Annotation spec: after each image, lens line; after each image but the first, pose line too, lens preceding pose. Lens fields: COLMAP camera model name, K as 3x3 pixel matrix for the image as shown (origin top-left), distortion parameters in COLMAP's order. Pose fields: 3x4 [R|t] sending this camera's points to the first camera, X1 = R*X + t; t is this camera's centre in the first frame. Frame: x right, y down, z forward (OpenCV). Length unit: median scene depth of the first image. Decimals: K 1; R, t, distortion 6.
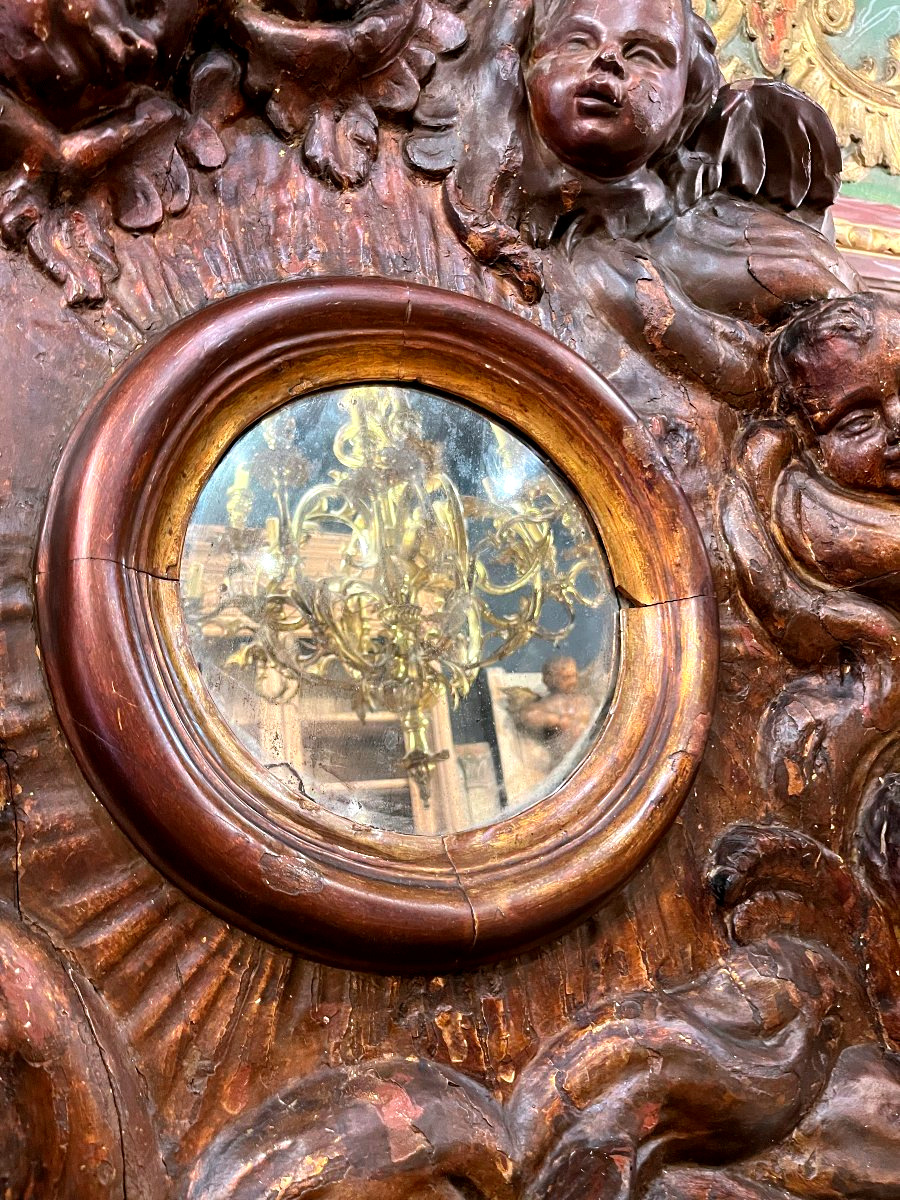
lens RADIAL K [[931.5, 0, 448.6], [0, 931.5, 595.9], [0, 0, 1]] dist [0.053386, -0.092651]
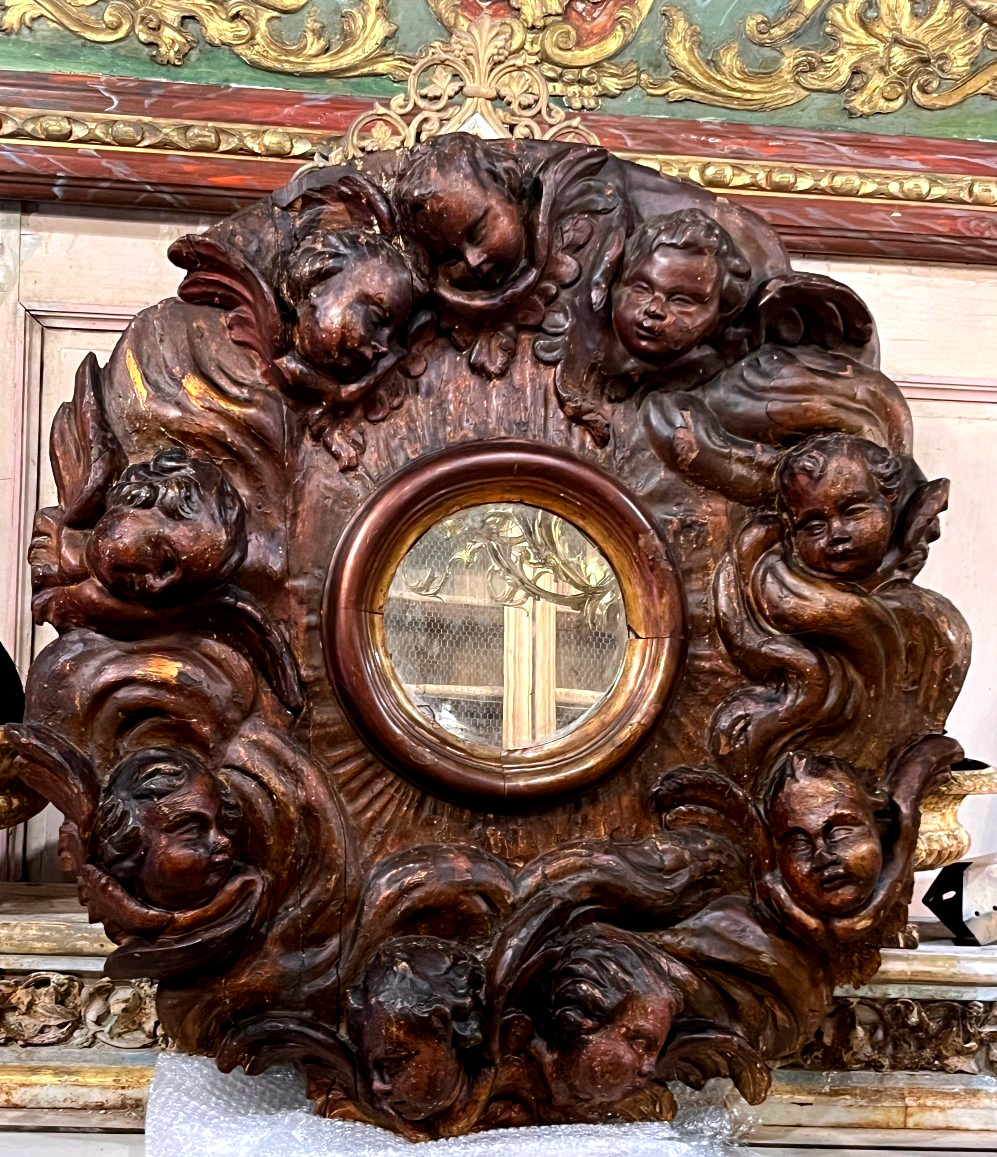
lens RADIAL K [[1877.8, 0, 497.6], [0, 1877.8, 634.9], [0, 0, 1]] dist [0.322112, -2.410004]
pose [[0.966203, 0.113087, -0.231652, 0.757728], [-0.070483, 0.980288, 0.184576, -0.618759], [0.247958, -0.162010, 0.955128, -2.393790]]
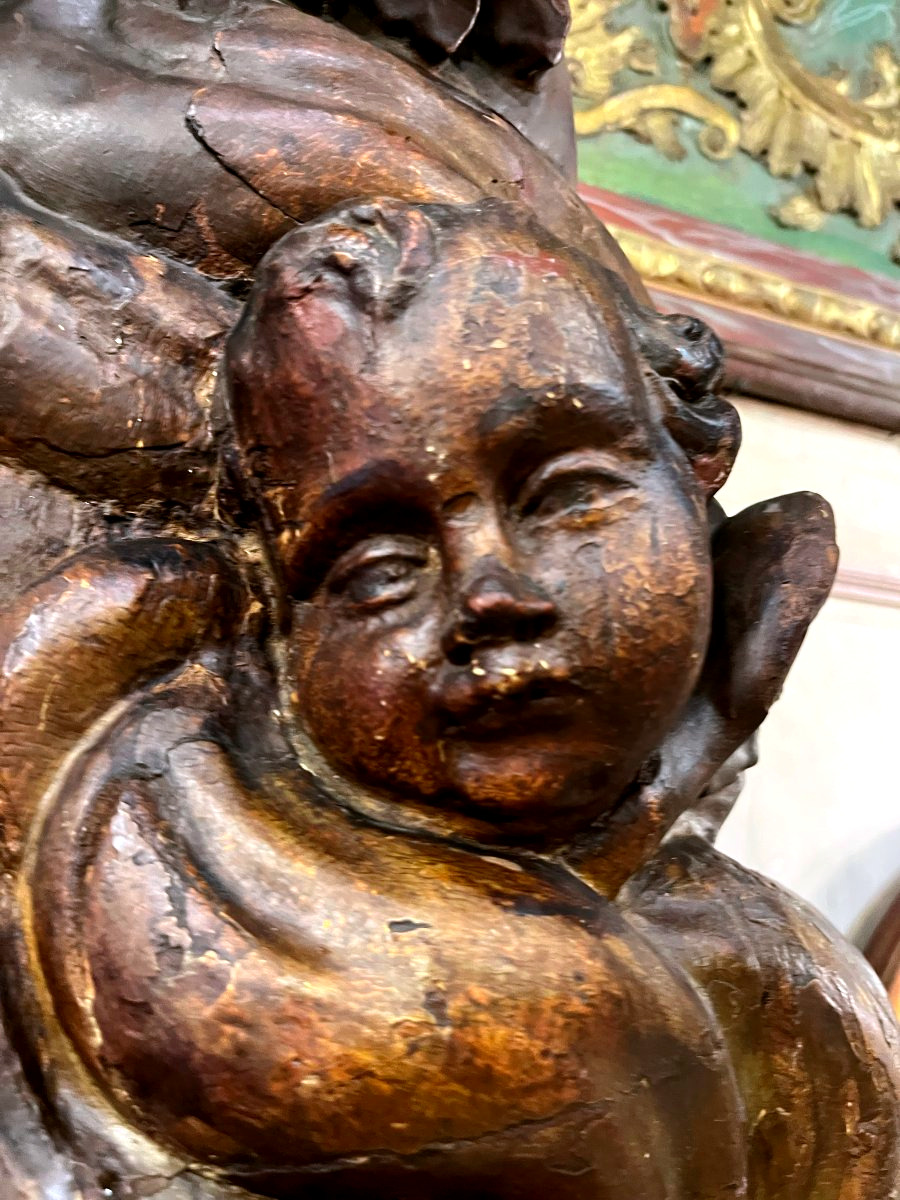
lens RADIAL K [[931.5, 0, 448.6], [0, 931.5, 595.9], [0, 0, 1]] dist [0.053386, -0.092651]
pose [[0.993517, 0.108617, -0.033564, 0.530752], [-0.111497, 0.988606, -0.101123, -0.168152], [0.022198, 0.104209, 0.994308, 0.783327]]
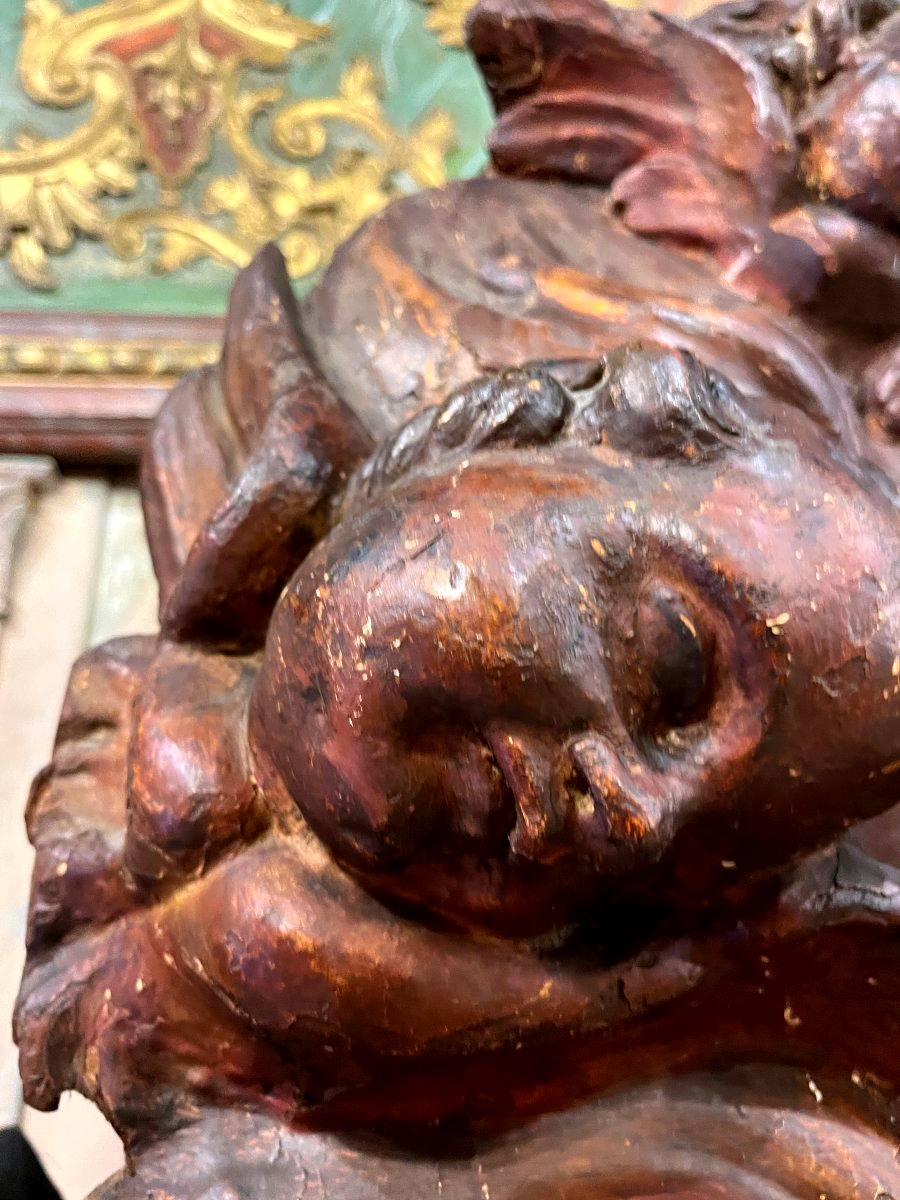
lens RADIAL K [[931.5, 0, 448.6], [0, 931.5, 595.9], [0, 0, 1]] dist [0.053386, -0.092651]
pose [[0.962158, -0.097055, -0.254622, -0.529009], [0.022122, 0.959157, -0.282009, -0.050248], [0.271592, 0.265704, 0.925008, 0.244937]]
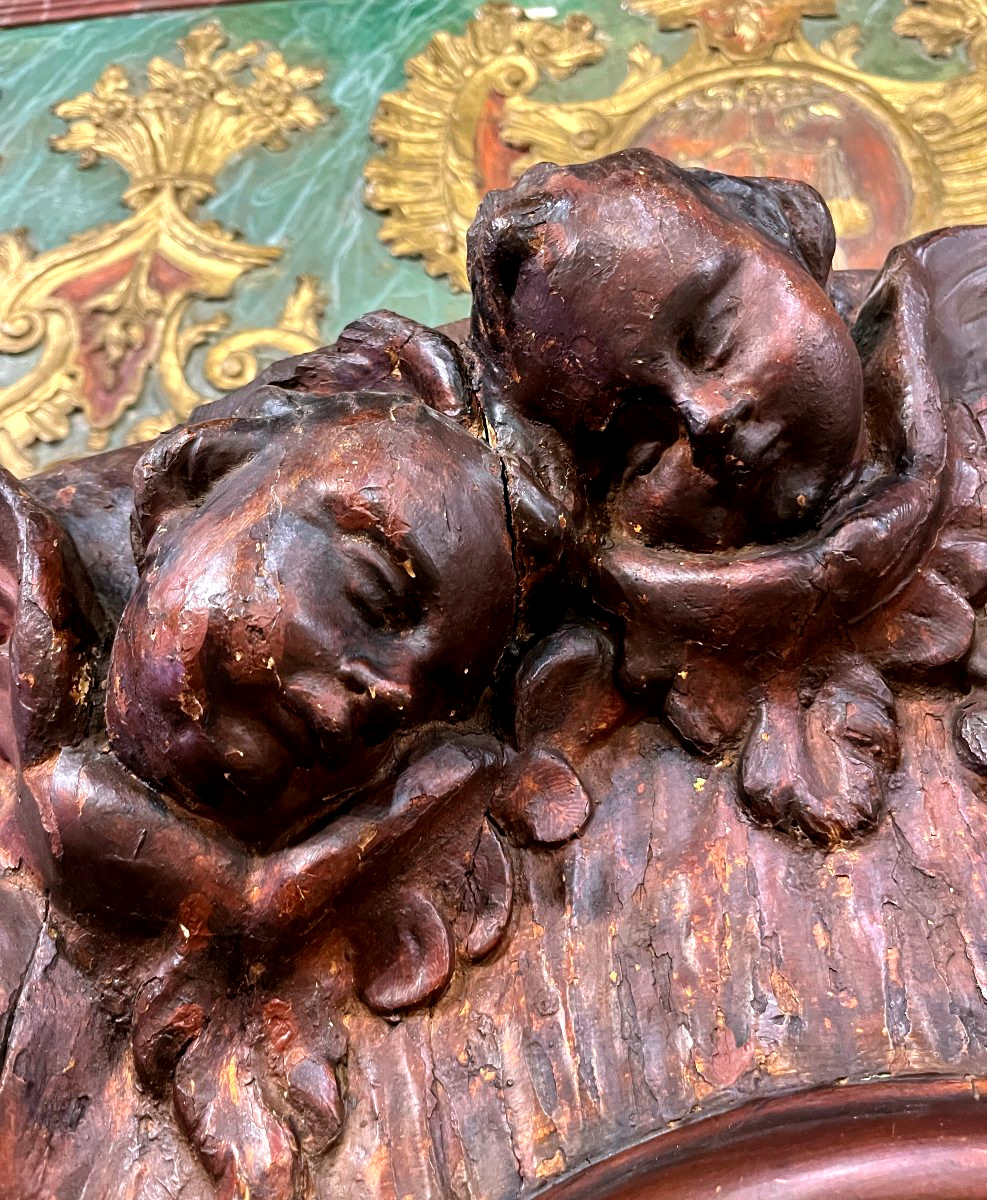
lens RADIAL K [[1027.4, 0, 485.7], [0, 1027.4, 558.3], [0, 0, 1]] dist [0.009782, 0.000209]
pose [[0.879204, -0.153889, -0.450908, -0.007797], [-0.046469, 0.914192, -0.402610, -0.351697], [0.474174, 0.374929, 0.796610, 0.449002]]
